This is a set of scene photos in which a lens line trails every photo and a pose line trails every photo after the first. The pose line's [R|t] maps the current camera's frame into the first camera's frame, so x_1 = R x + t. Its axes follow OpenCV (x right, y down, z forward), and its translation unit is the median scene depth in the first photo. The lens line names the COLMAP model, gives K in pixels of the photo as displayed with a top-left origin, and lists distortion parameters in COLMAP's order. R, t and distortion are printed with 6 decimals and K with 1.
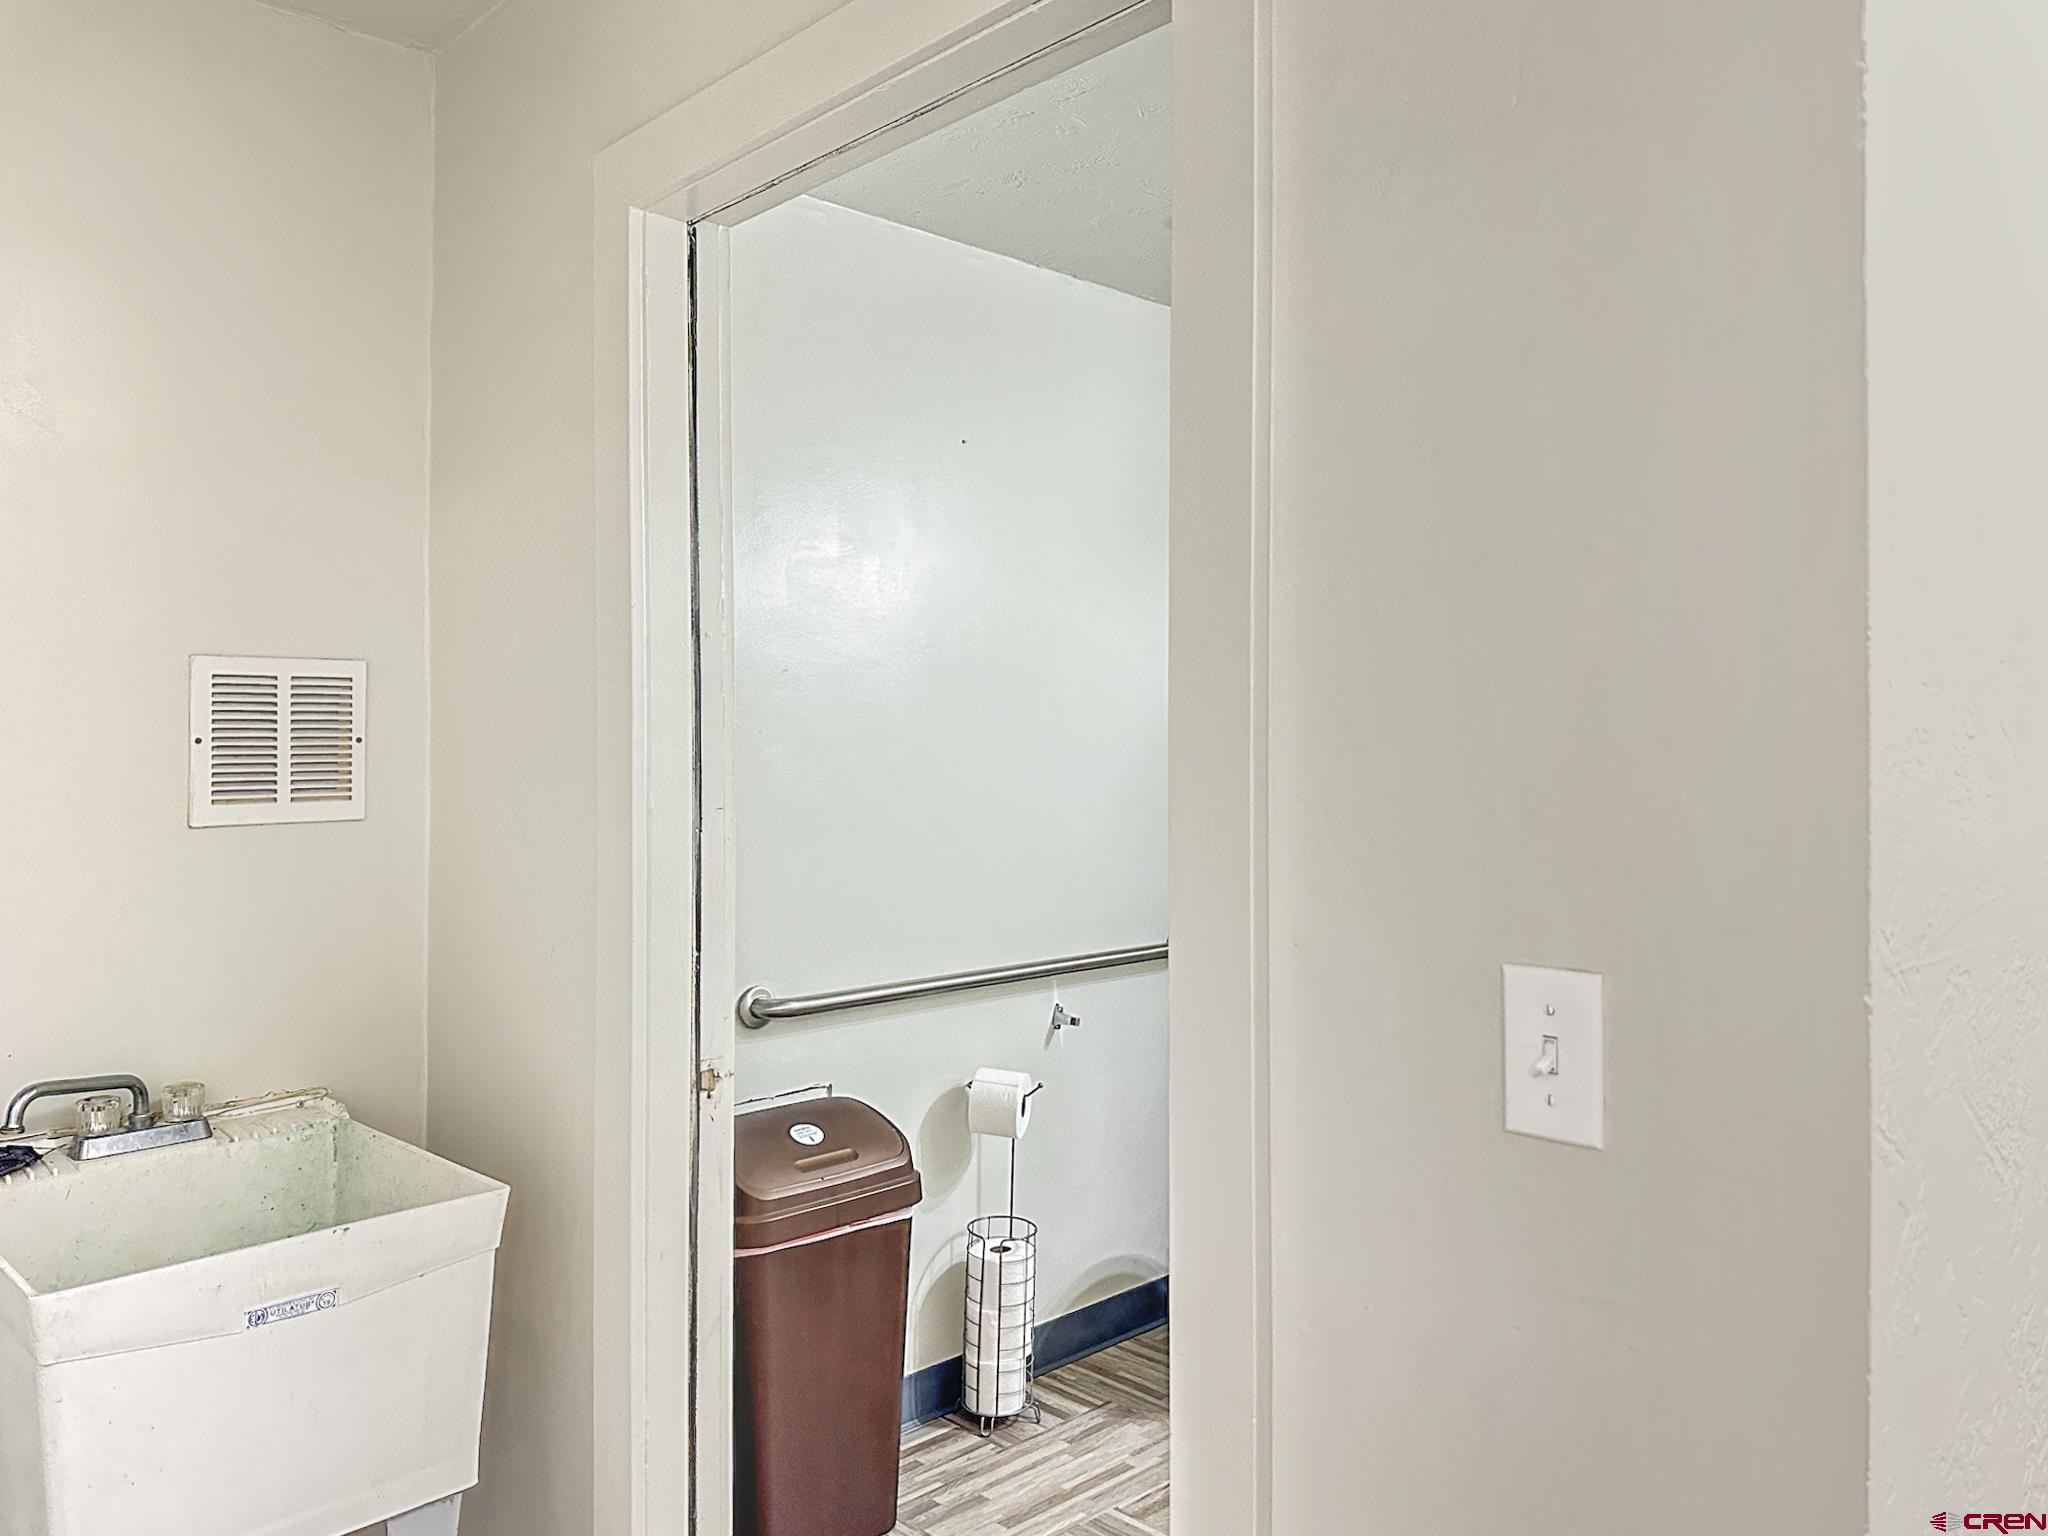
lens RADIAL K [[1467.3, 0, 1024.0], [0, 1467.3, 768.0], [0, 0, 1]] dist [0.201815, -0.416065]
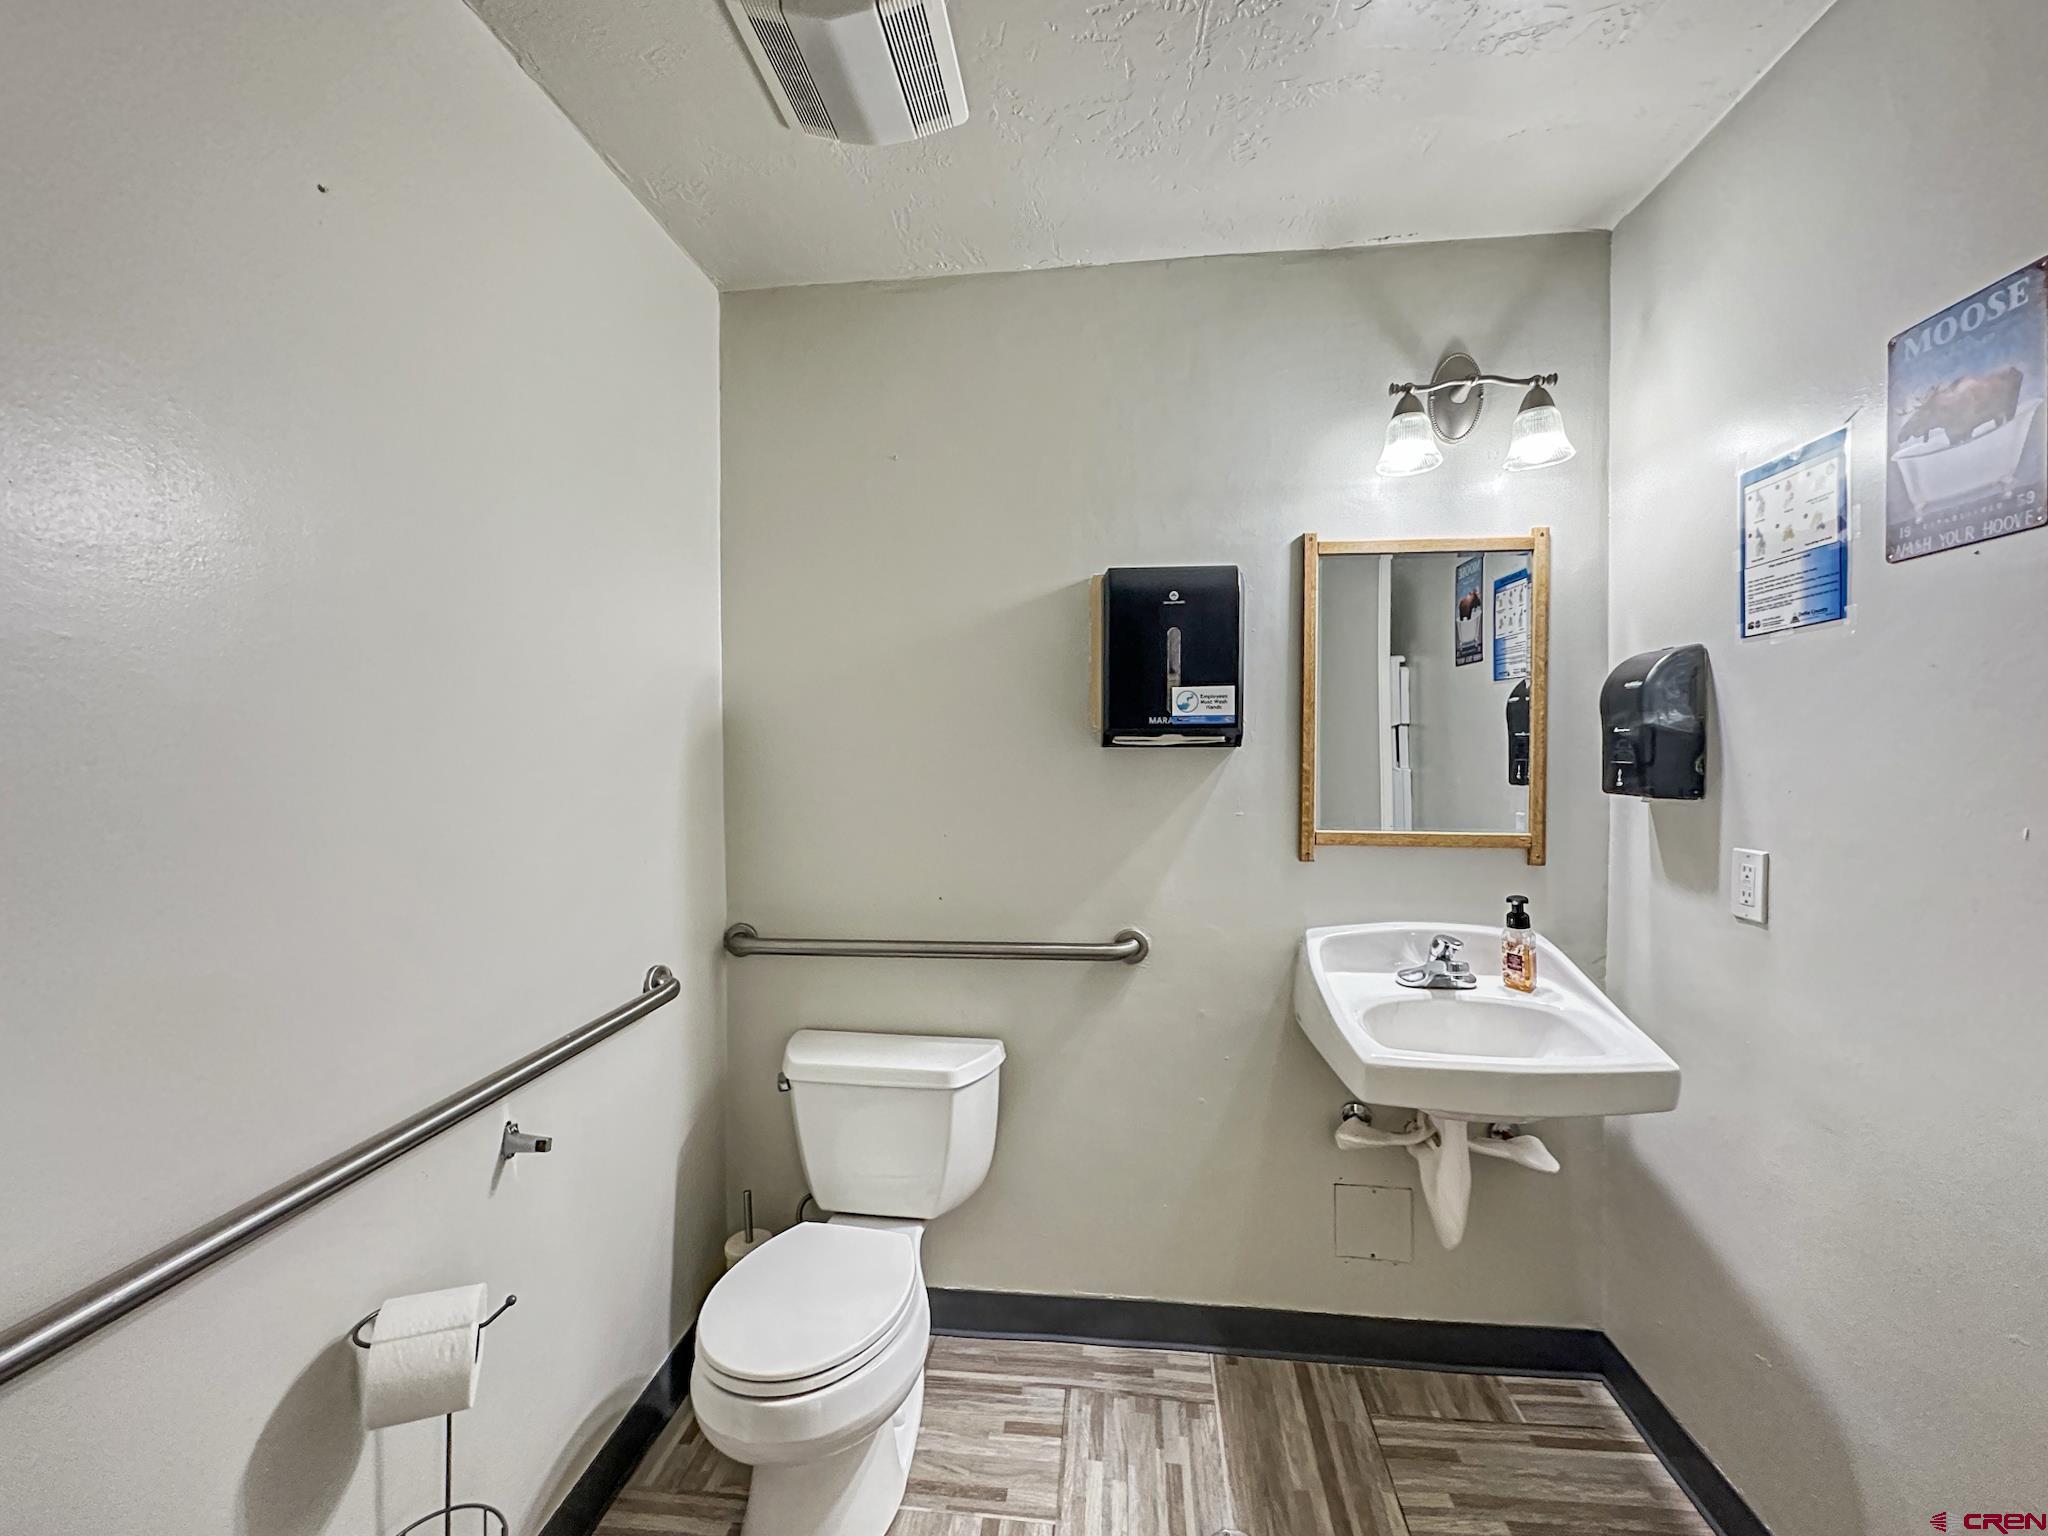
lens RADIAL K [[835.4, 0, 1024.0], [0, 835.4, 768.0], [0, 0, 1]] dist [-0.002038, -0.000327]
pose [[0.766399, -0.000722, 0.642364, -0.044404], [0.001086, 0.999999, -0.000171, -0.006570], [-0.642364, 0.000829, 0.766399, 0.549278]]
